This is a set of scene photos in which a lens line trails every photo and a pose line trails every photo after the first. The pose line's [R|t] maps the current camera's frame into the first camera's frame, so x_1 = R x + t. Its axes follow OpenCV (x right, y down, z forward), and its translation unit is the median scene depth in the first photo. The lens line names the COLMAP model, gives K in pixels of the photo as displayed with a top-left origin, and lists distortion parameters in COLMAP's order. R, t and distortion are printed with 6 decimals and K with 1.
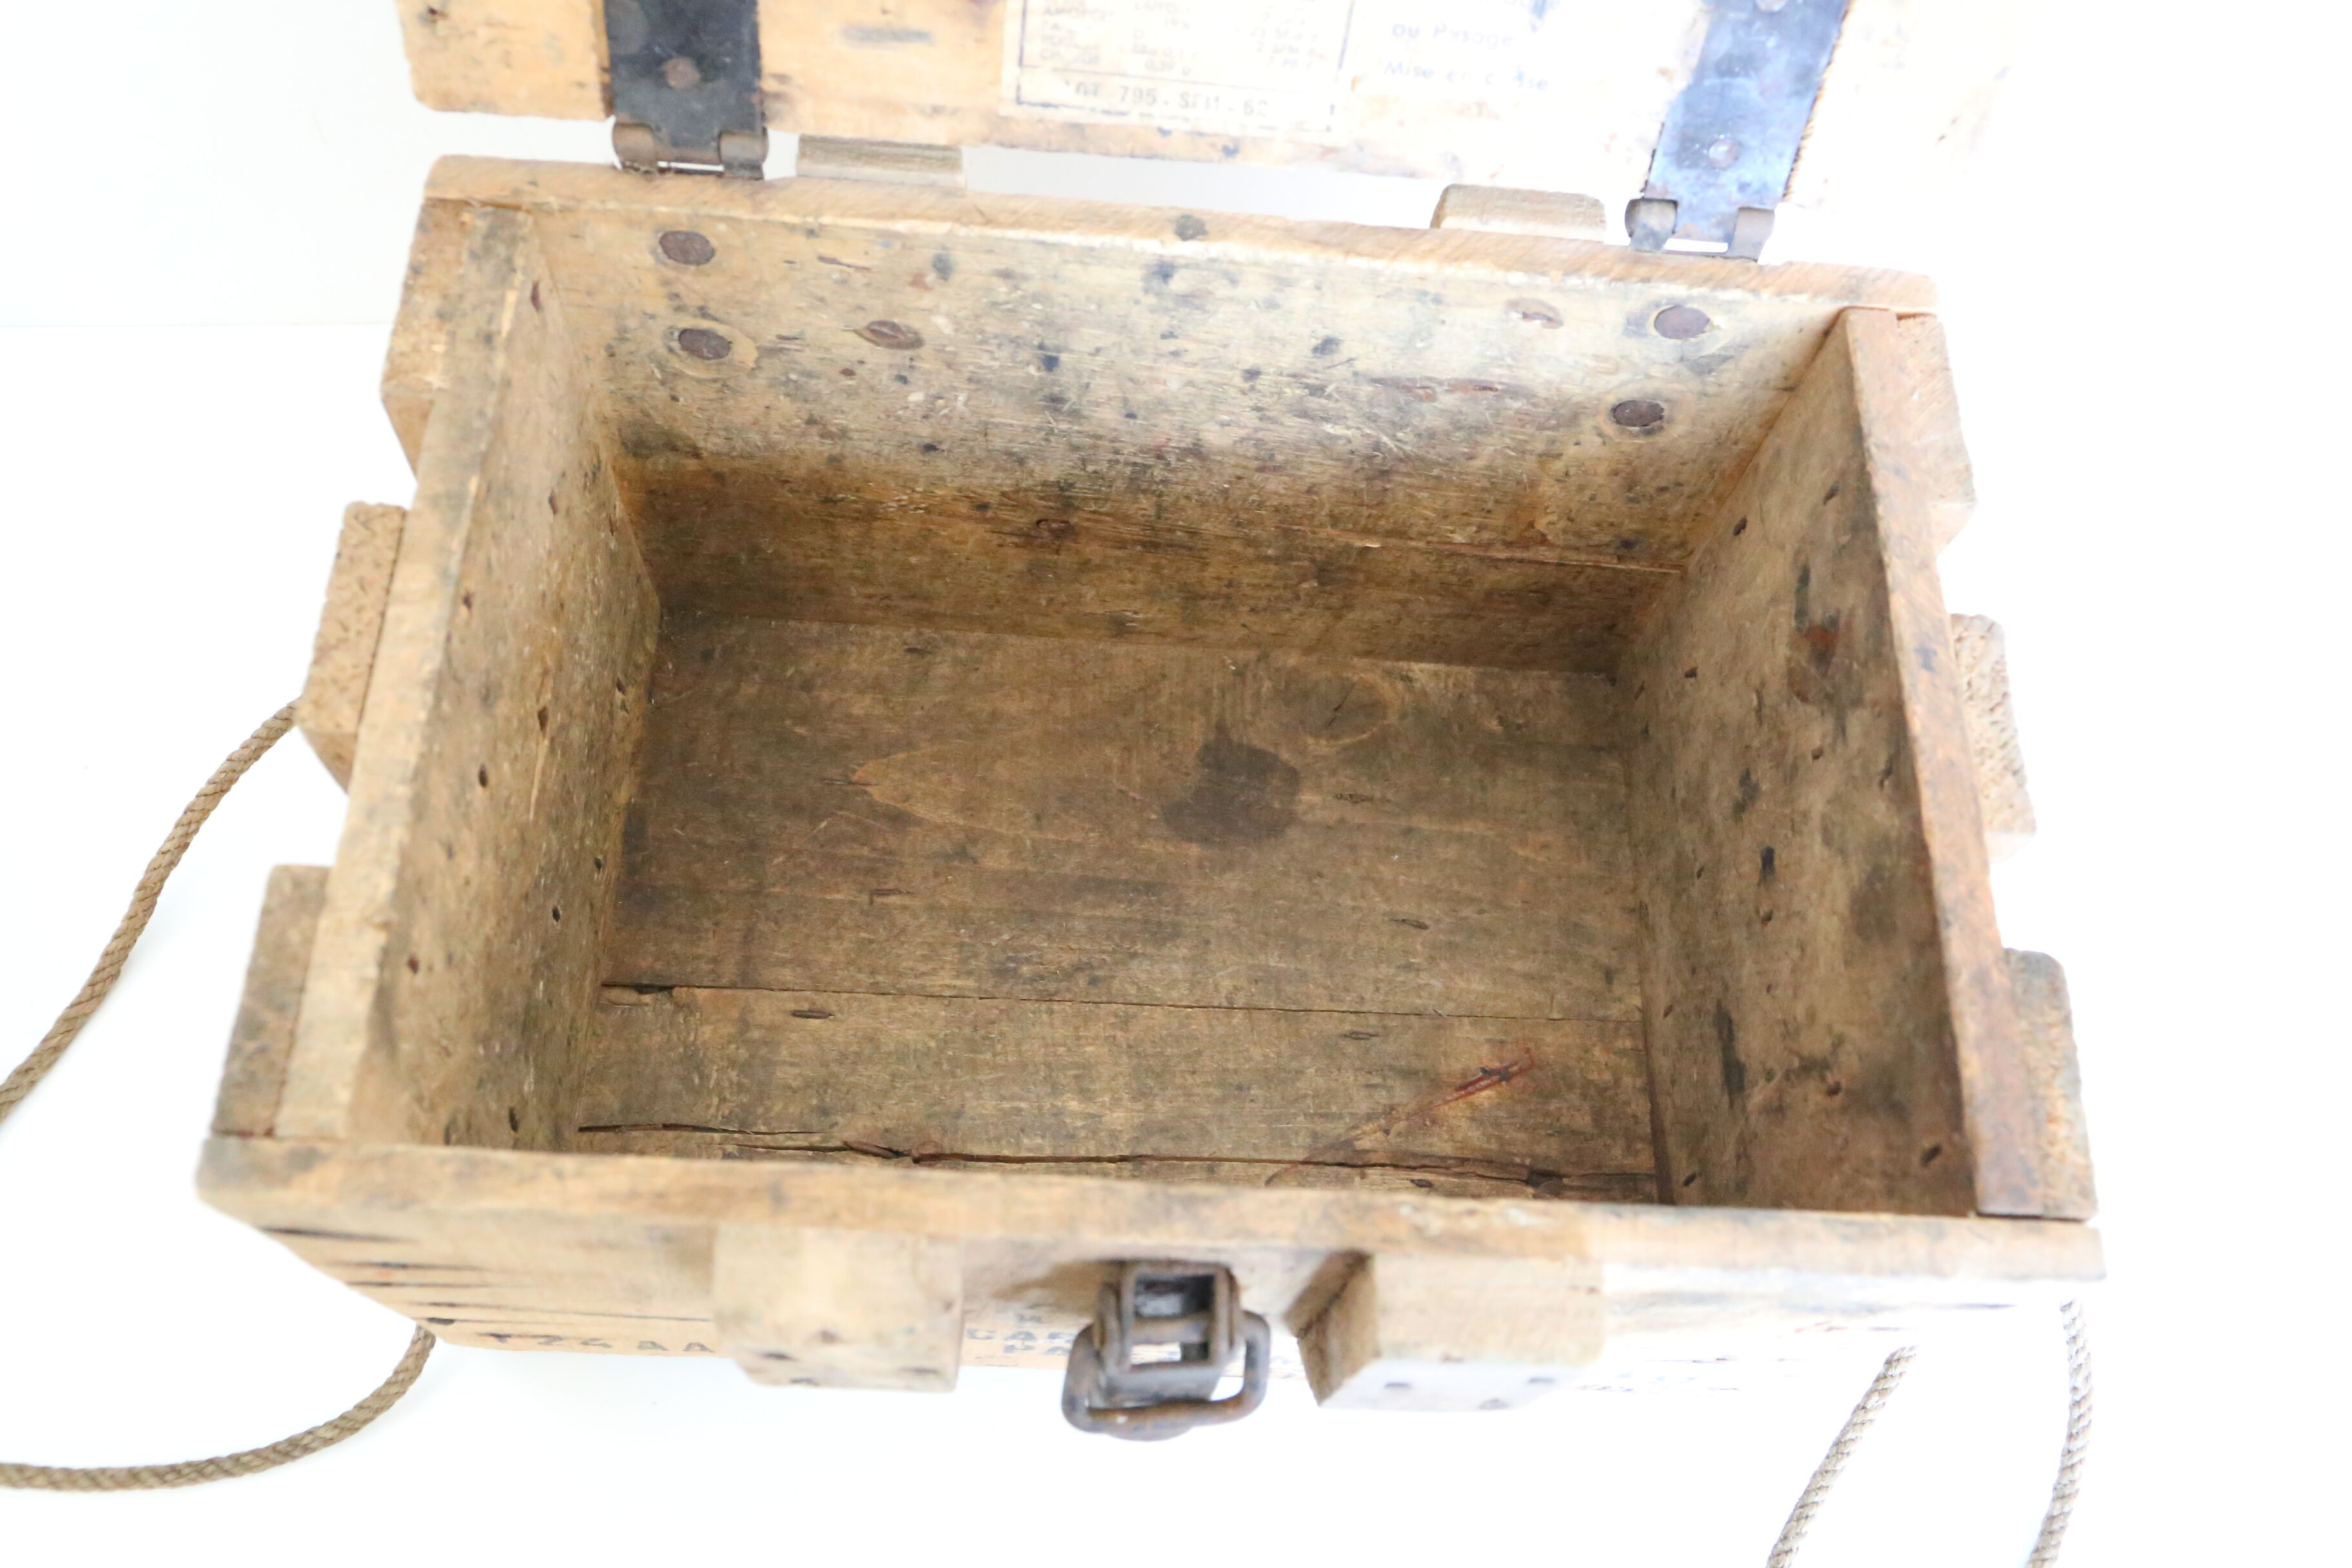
lens RADIAL K [[1927.9, 0, 1160.1], [0, 1927.9, 787.3], [0, 0, 1]] dist [-0.082876, 0.062294]
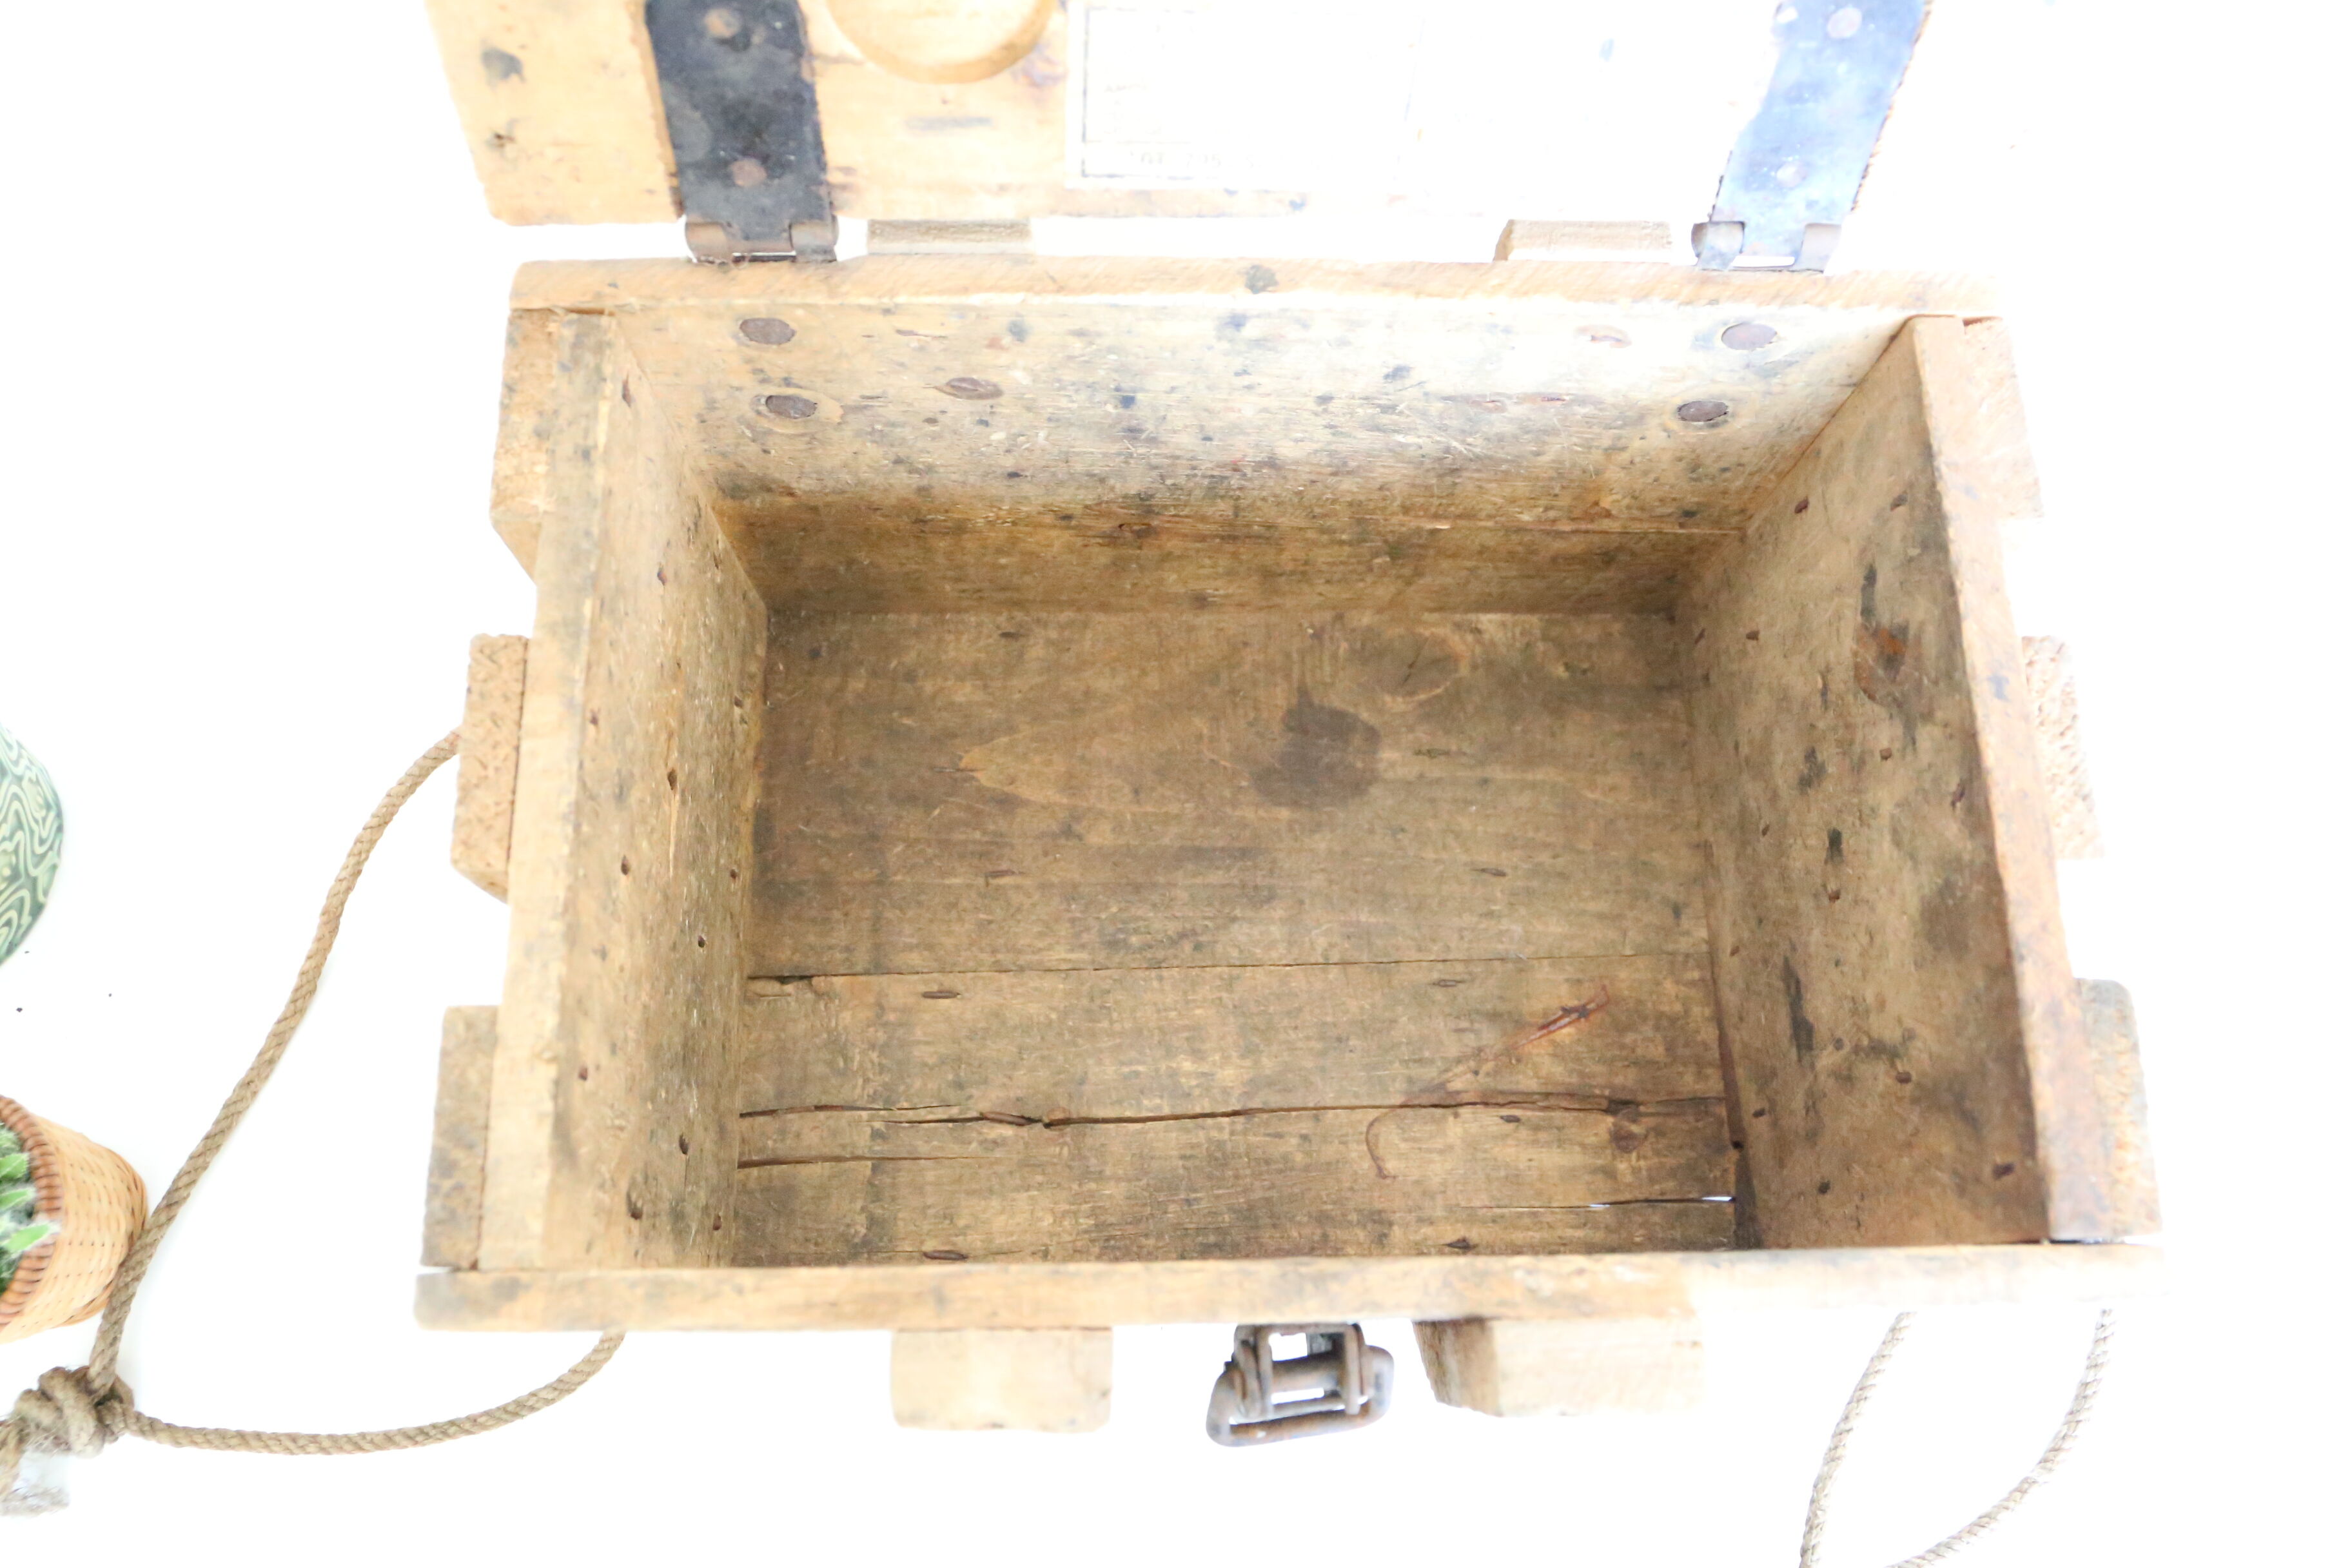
lens RADIAL K [[1741.8, 0, 1156.0], [0, 1741.8, 792.8], [0, 0, 1]] dist [-0.105100, 0.052649]
pose [[0.997611, -0.055523, -0.041101, -0.016585], [0.060857, 0.987910, 0.142583, -0.156845], [0.032688, -0.144744, 0.988929, 0.061165]]
